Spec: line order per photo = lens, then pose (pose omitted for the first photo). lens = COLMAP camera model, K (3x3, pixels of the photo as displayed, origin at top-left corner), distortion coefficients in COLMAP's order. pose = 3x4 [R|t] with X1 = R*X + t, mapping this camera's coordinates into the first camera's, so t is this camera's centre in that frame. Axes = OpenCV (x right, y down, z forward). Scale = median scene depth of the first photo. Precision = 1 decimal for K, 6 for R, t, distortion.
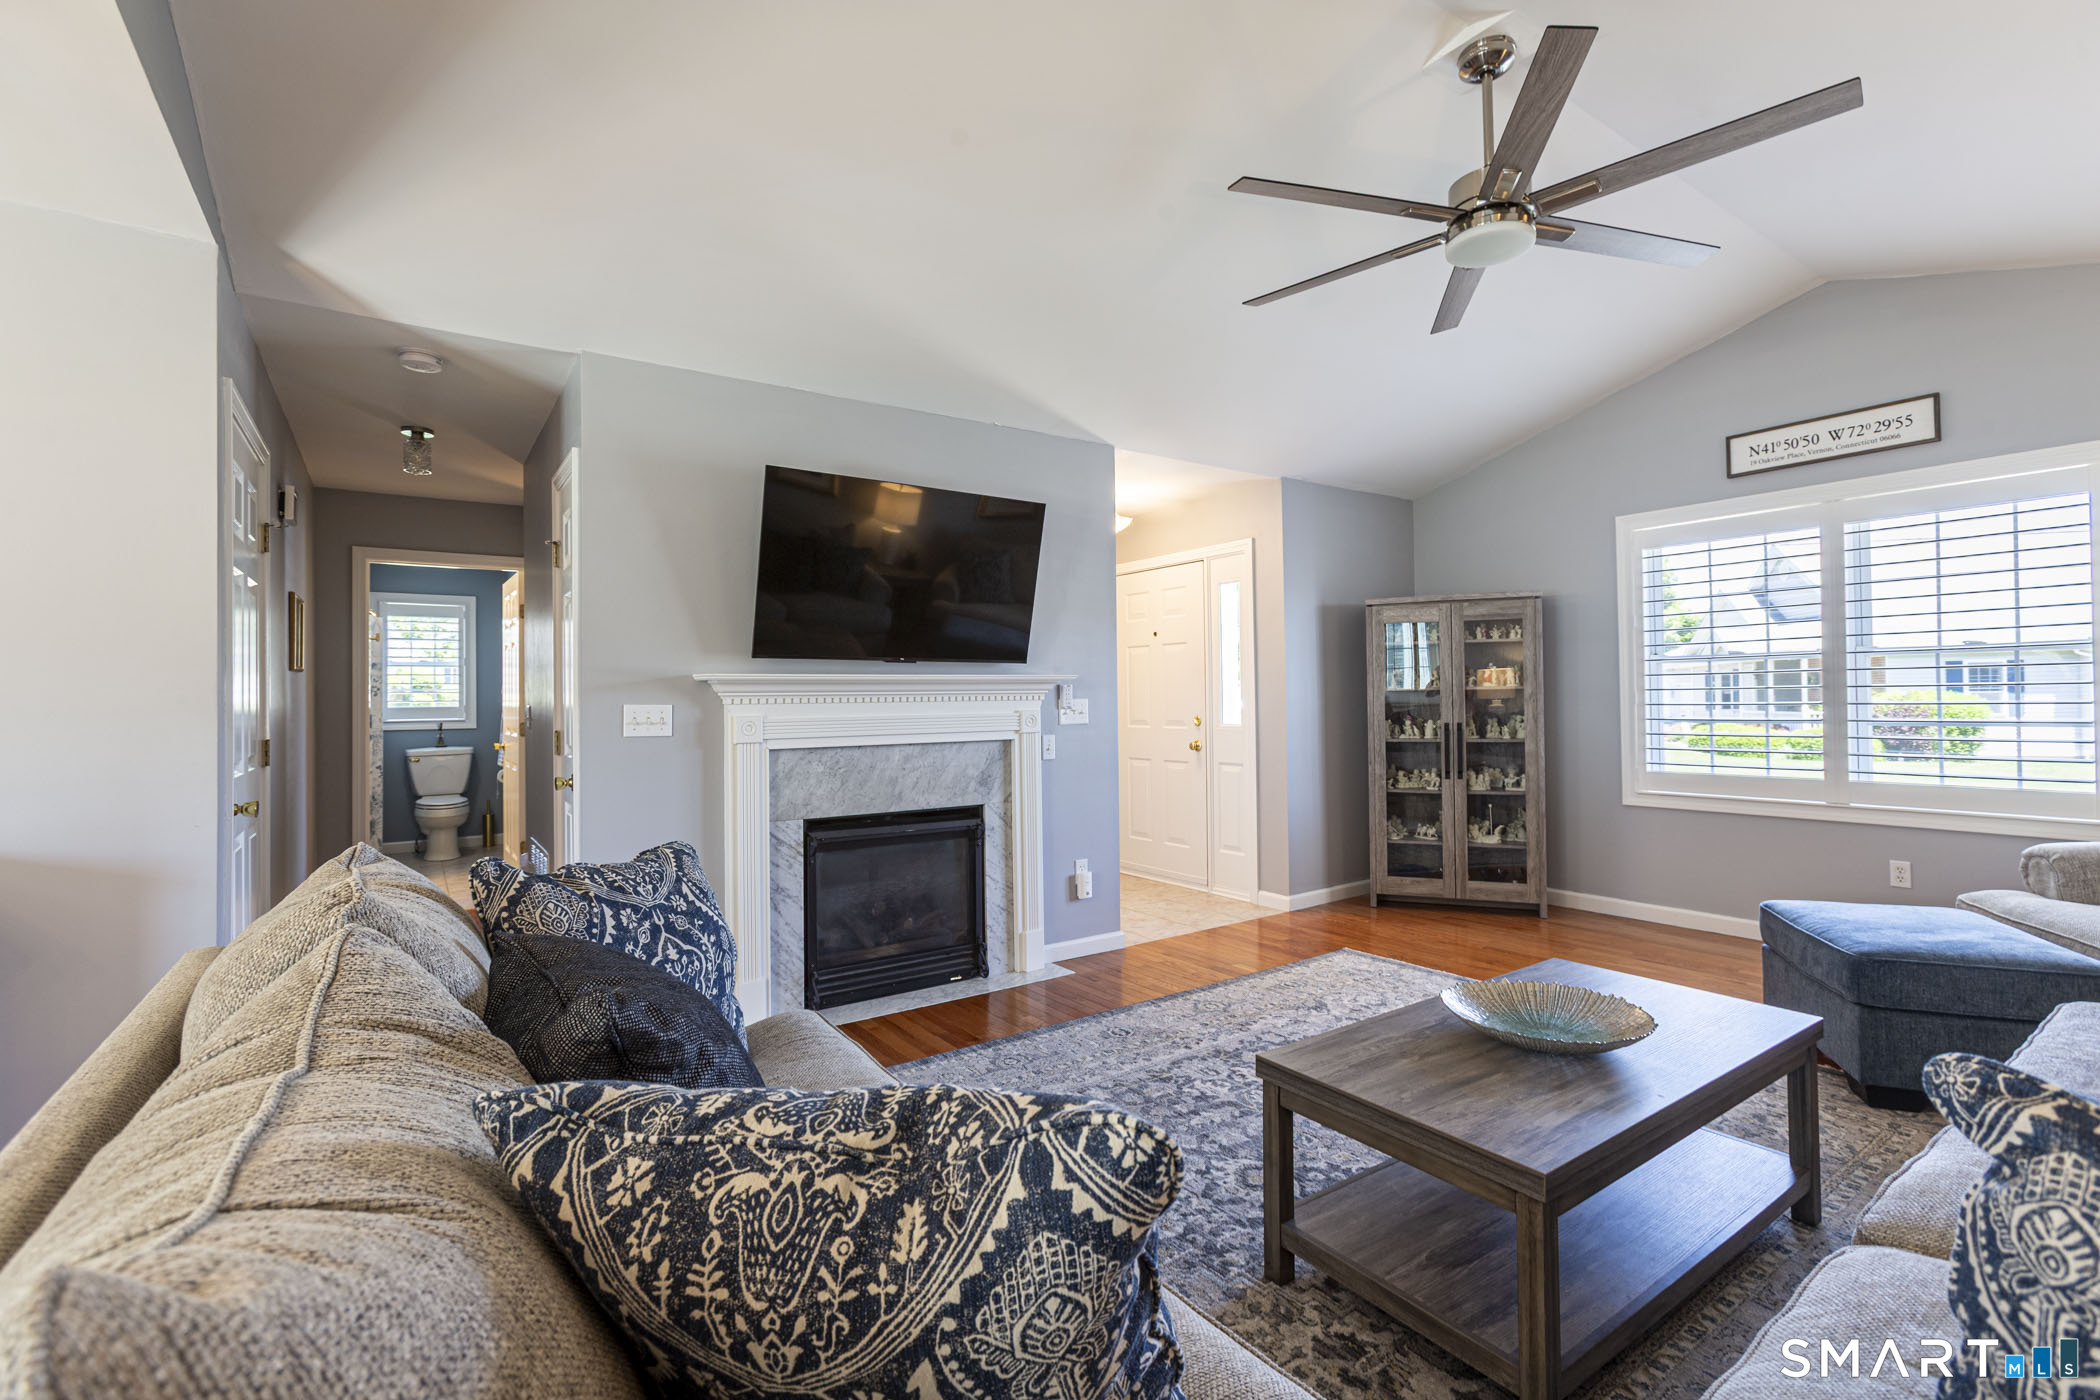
lens RADIAL K [[943.1, 0, 1040.4], [0, 943.1, 695.0], [0, 0, 1]] dist [-0.017917, 0.010745]
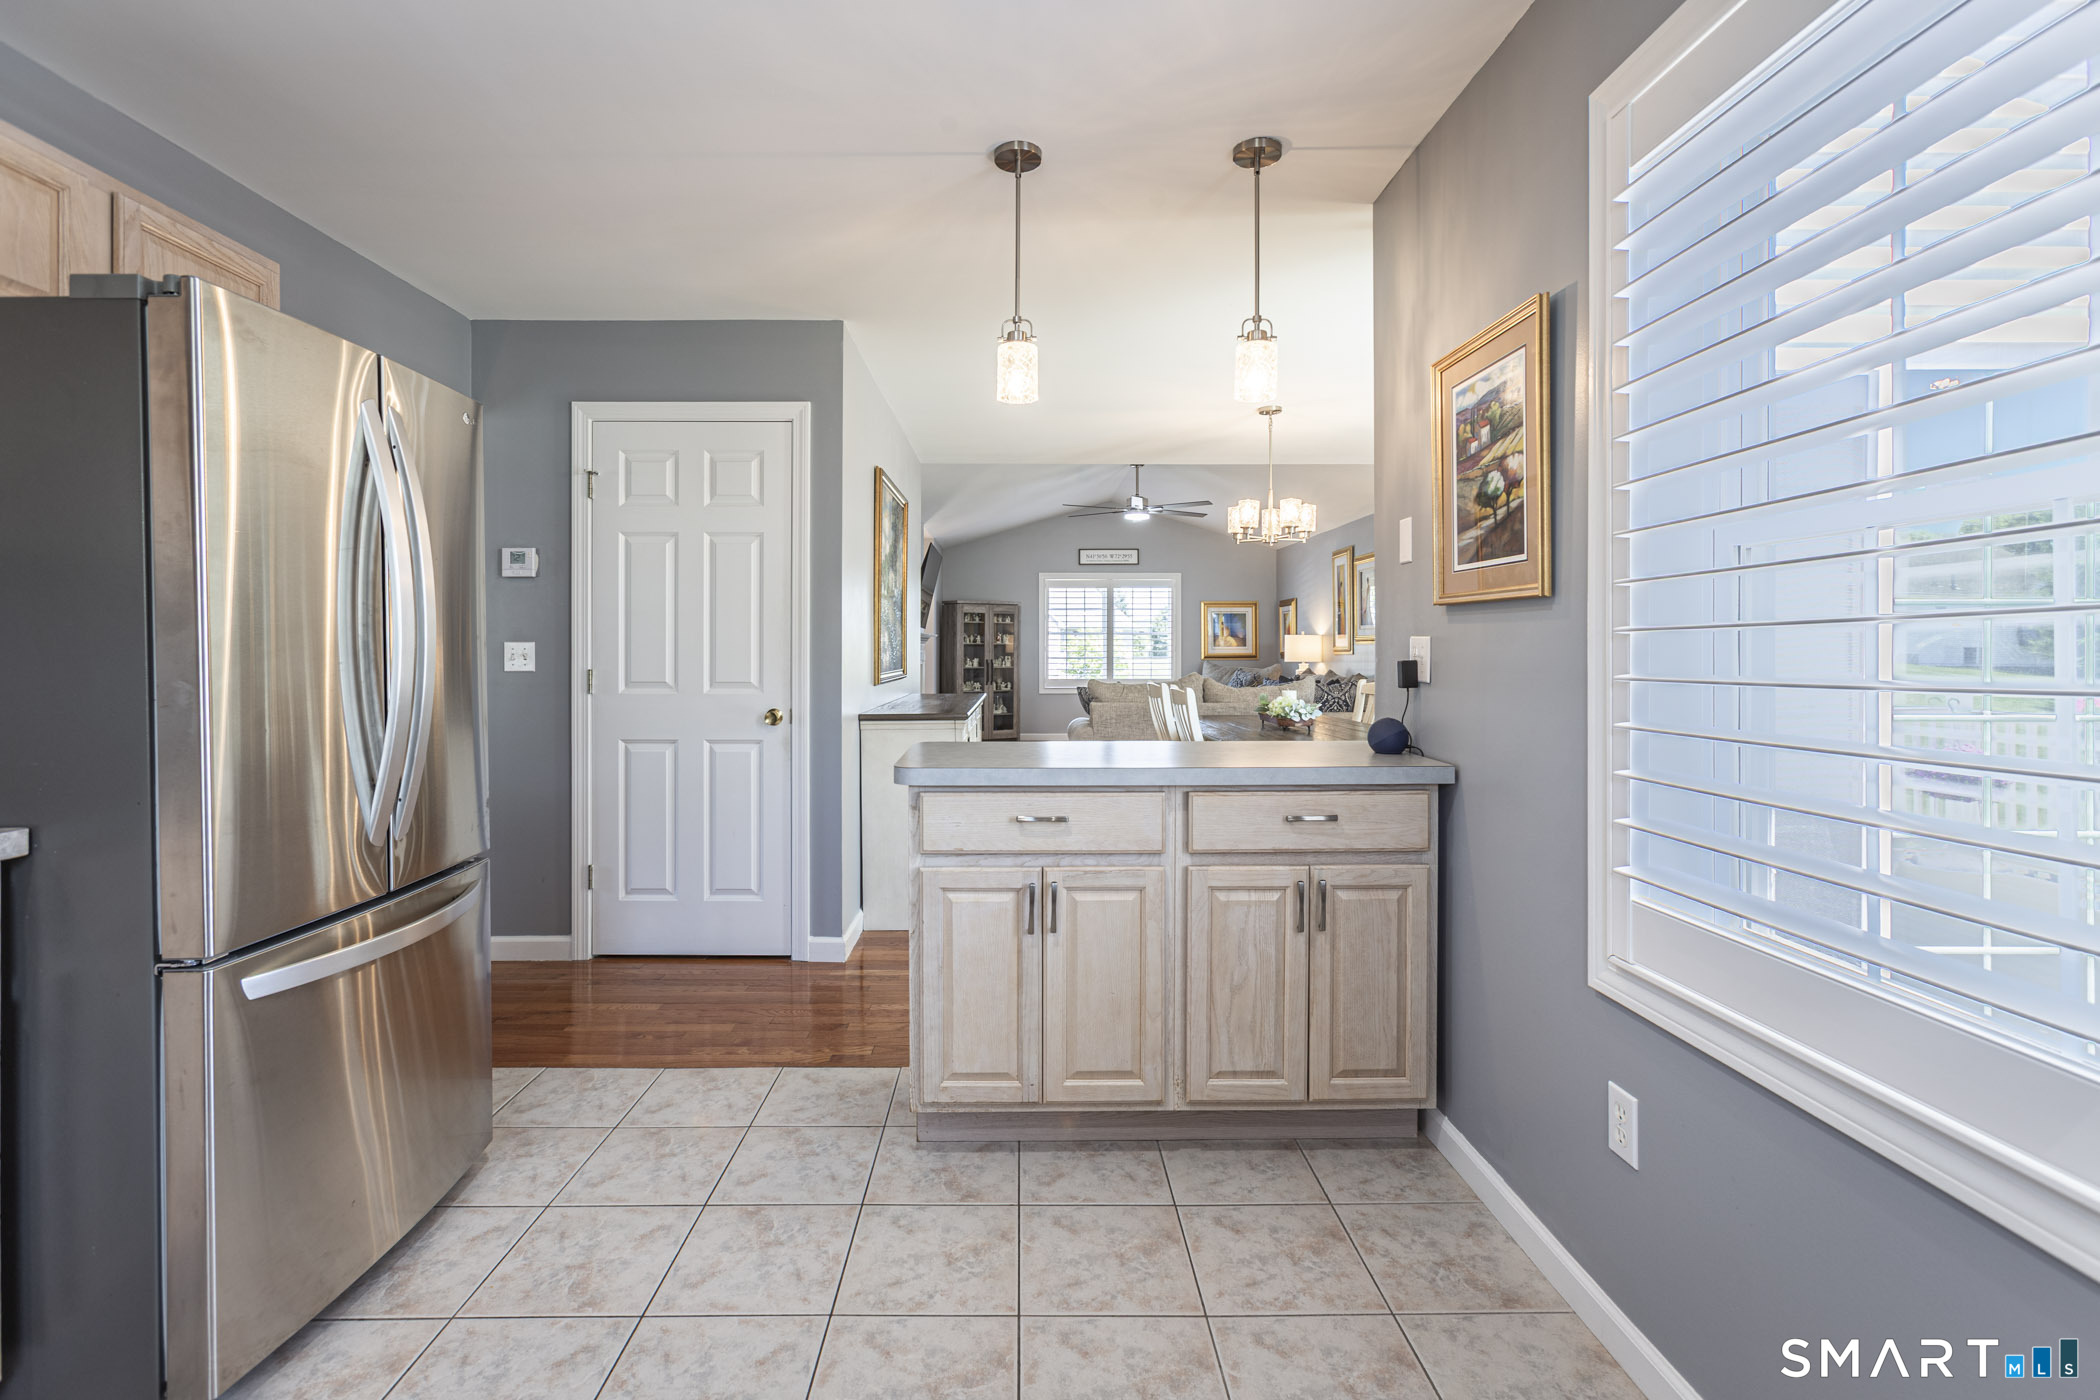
lens RADIAL K [[943.1, 0, 1028.7], [0, 943.1, 649.4], [0, 0, 1]] dist [-0.017917, 0.010745]
pose [[0.567428, 0.011723, 0.823339, -1.677191], [-0.011641, 0.999913, -0.006214, 0.023839], [-0.823341, -0.006058, 0.567515, -0.422725]]
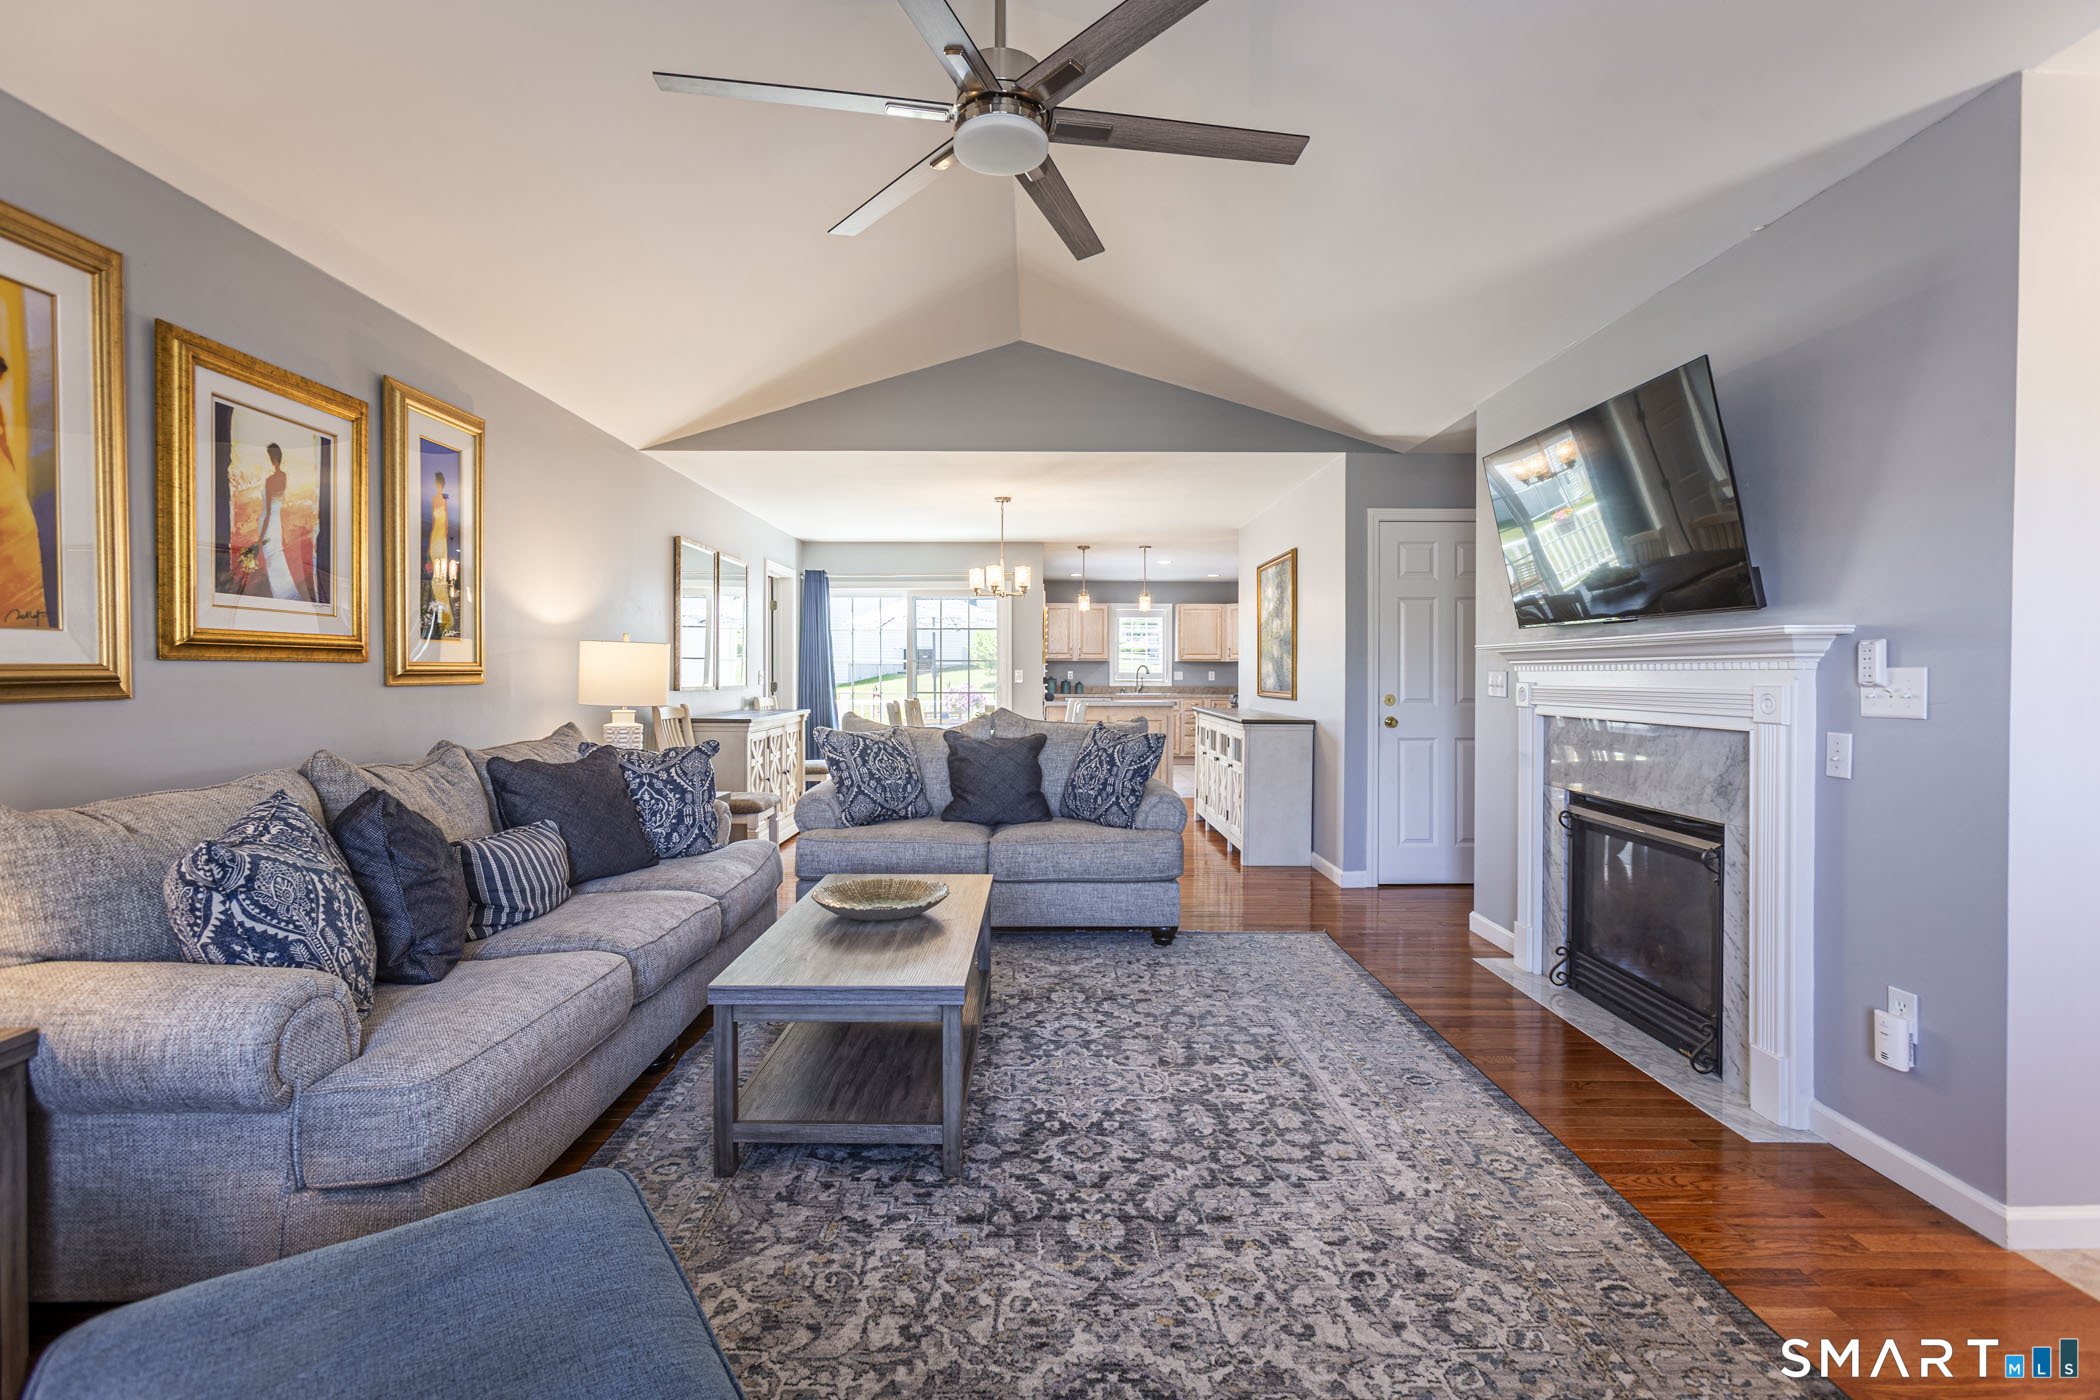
lens RADIAL K [[943.1, 0, 1041.9], [0, 943.1, 696.5], [0, 0, 1]] dist [-0.017917, 0.010745]
pose [[-0.567642, 0.031651, -0.822667, 0.762310], [0.008741, 0.999436, 0.032421, -0.000871], [0.823229, 0.011213, -0.567598, 0.980047]]
